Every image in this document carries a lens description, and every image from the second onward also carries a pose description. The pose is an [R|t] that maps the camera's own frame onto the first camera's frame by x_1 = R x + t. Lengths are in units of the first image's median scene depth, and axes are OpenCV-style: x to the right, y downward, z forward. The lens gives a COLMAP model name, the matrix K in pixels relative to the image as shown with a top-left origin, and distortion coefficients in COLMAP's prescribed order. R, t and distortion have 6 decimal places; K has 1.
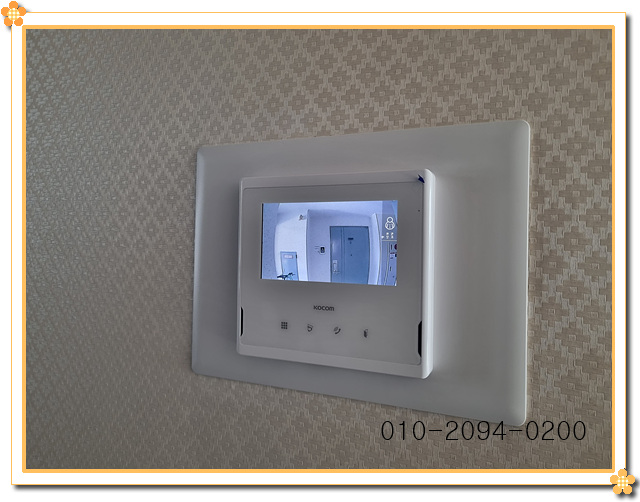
lens RADIAL K [[451.1, 0, 319.9], [0, 451.1, 238.5], [0, 0, 1]] dist [0.002919, -0.005326]
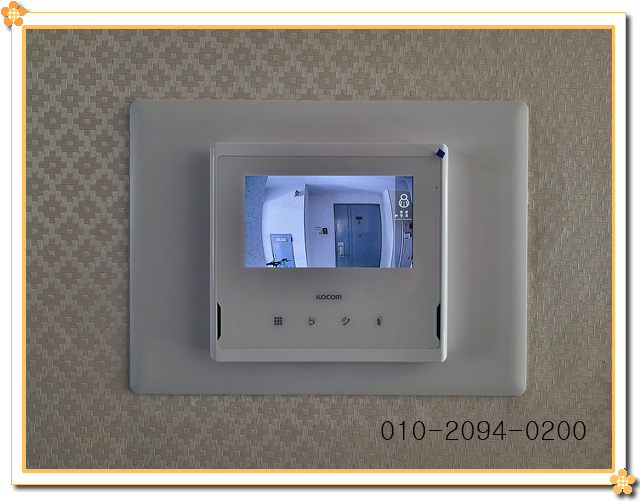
lens RADIAL K [[451.1, 0, 319.9], [0, 451.1, 238.5], [0, 0, 1]] dist [0.002919, -0.005326]
pose [[0.916683, -0.019345, 0.399147, -0.344507], [0.007527, 0.999486, 0.031154, 0.012531], [-0.399545, -0.025554, 0.916357, 0.201130]]
